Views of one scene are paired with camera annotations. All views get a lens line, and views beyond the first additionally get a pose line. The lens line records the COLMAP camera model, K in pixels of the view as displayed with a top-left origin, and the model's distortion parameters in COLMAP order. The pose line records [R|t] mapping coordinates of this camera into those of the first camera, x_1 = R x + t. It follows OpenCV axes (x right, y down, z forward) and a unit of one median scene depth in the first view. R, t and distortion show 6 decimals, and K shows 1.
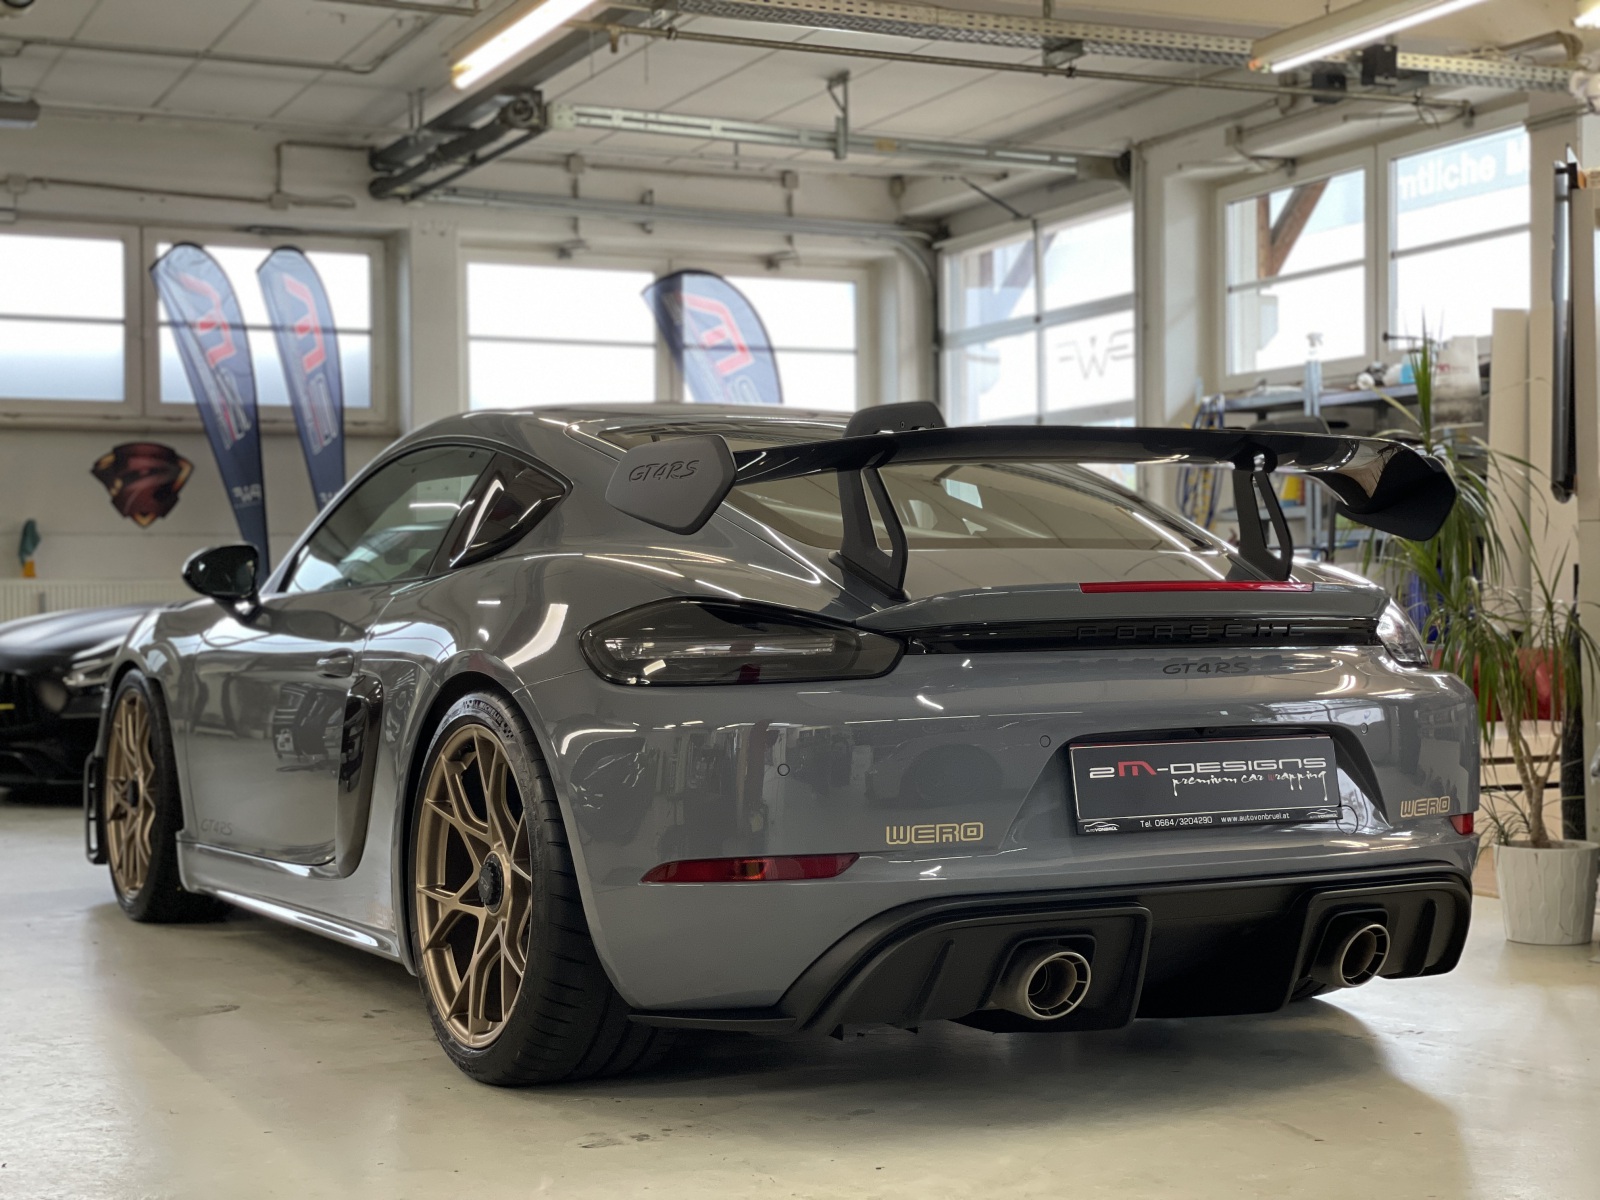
lens RADIAL K [[2378.8, 0, 800.0], [0, 2378.8, 600.0], [0, 0, 1]] dist [0.112948, -0.086962]
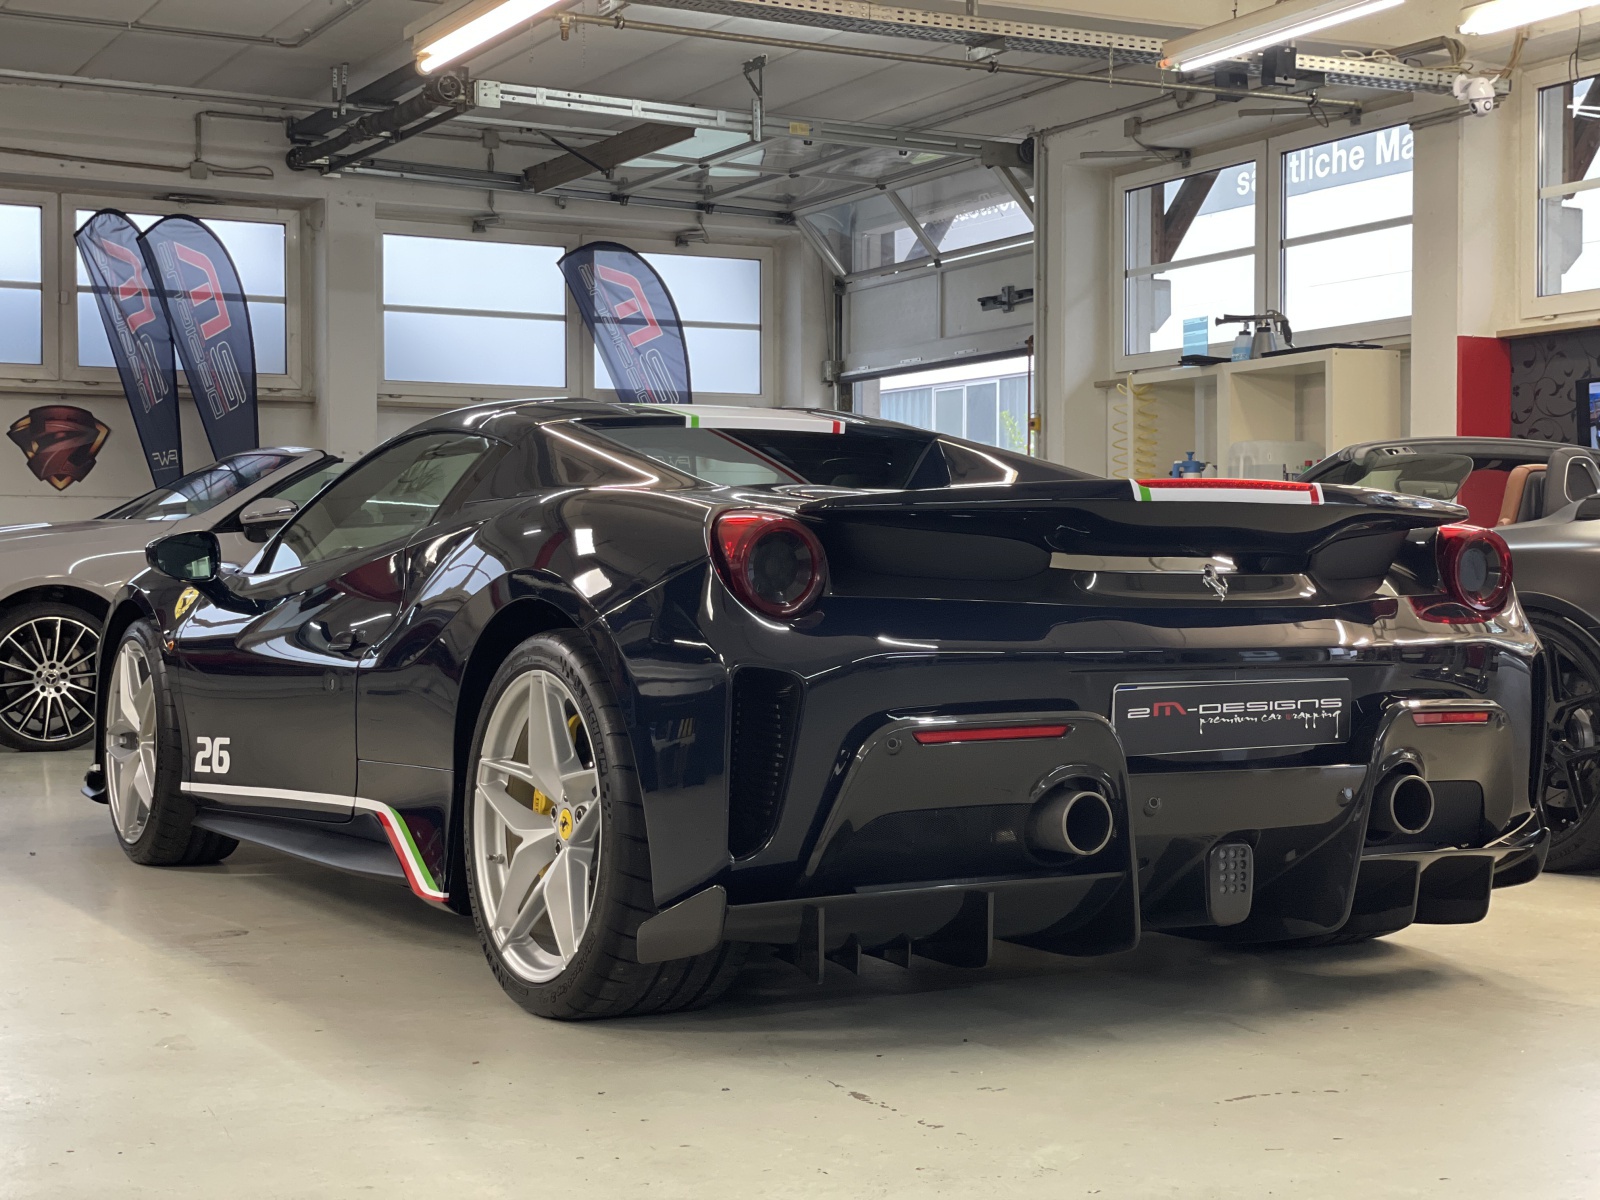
lens RADIAL K [[2351.5, 0, 807.6], [0, 2351.5, 578.4], [0, 0, 1]] dist [0.115327, -0.095502]
pose [[0.998441, 0.009835, 0.054941, -0.014257], [-0.010030, 0.999944, 0.003267, 0.000732], [-0.054906, -0.003813, 0.998484, -0.019786]]
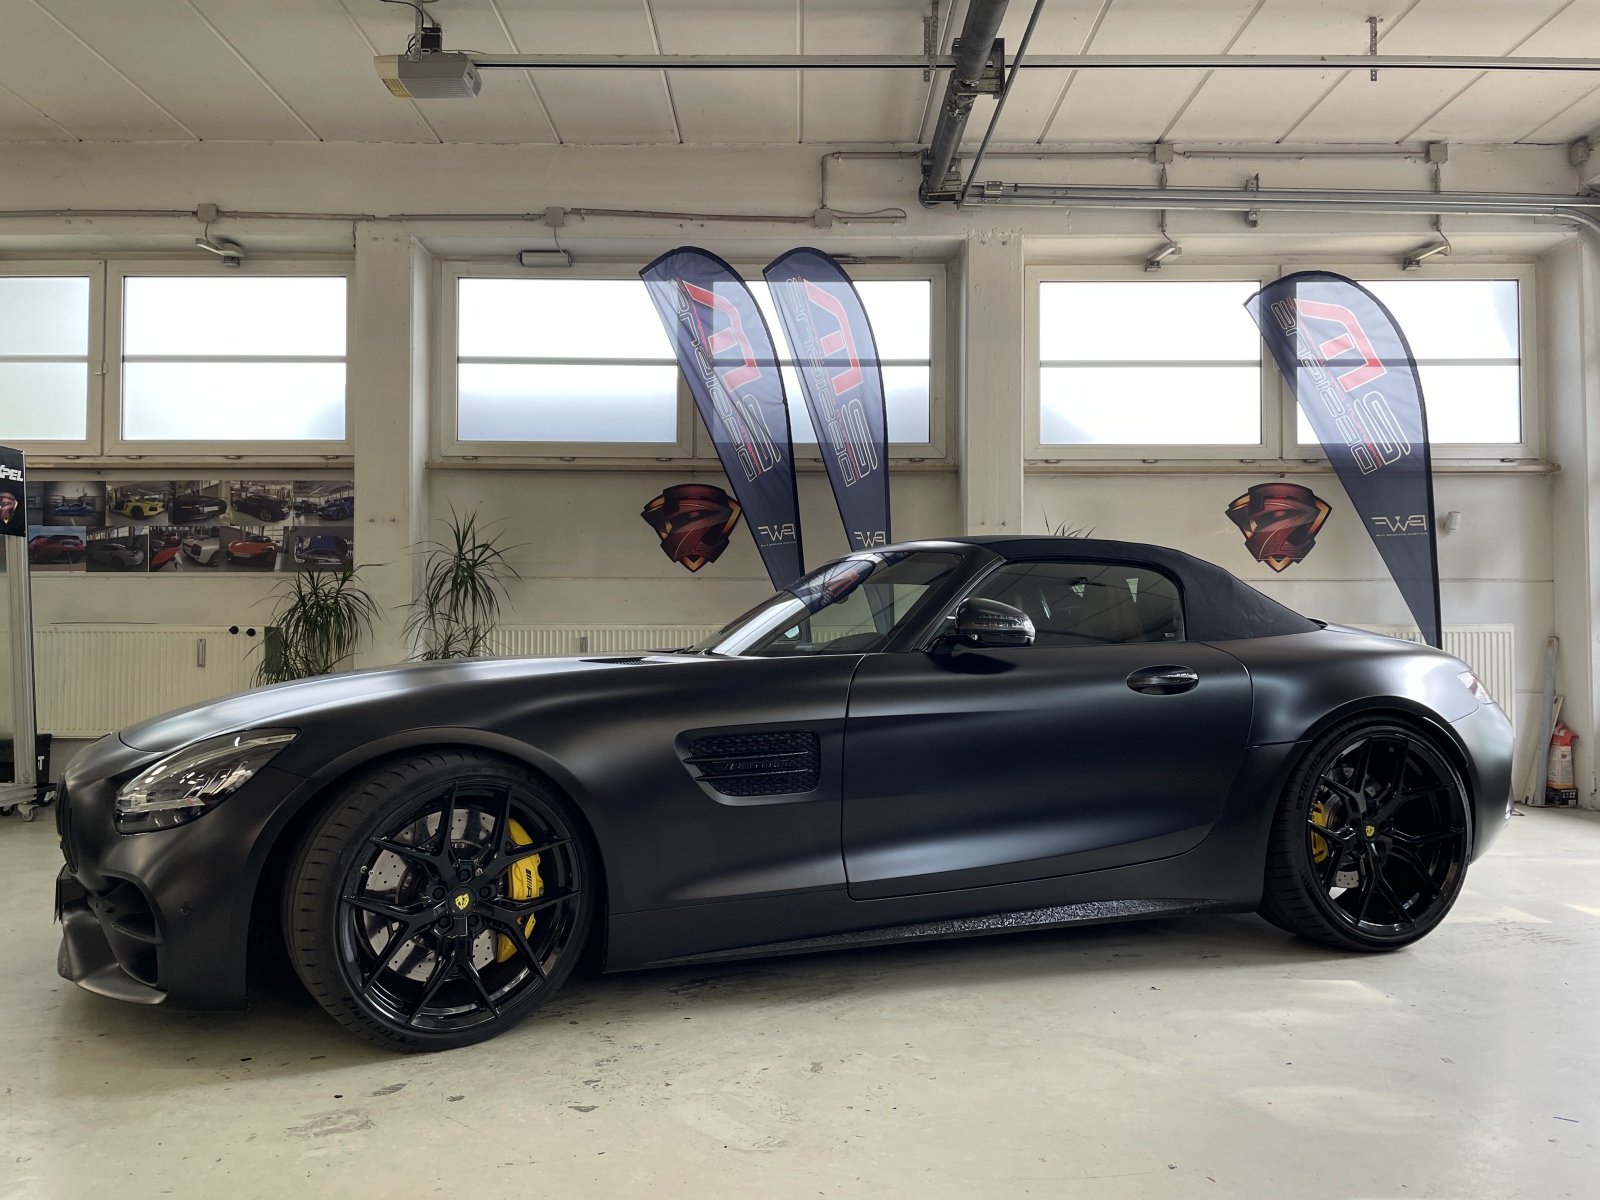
lens RADIAL K [[1185.5, 0, 800.0], [0, 1185.5, 600.0], [0, 0, 1]] dist [0.083298, -0.118497]
pose [[0.902985, -0.000455, -0.429672, -0.028684], [-0.013528, 0.999474, -0.029490, -0.005225], [0.429460, 0.032441, 0.902503, 0.625550]]
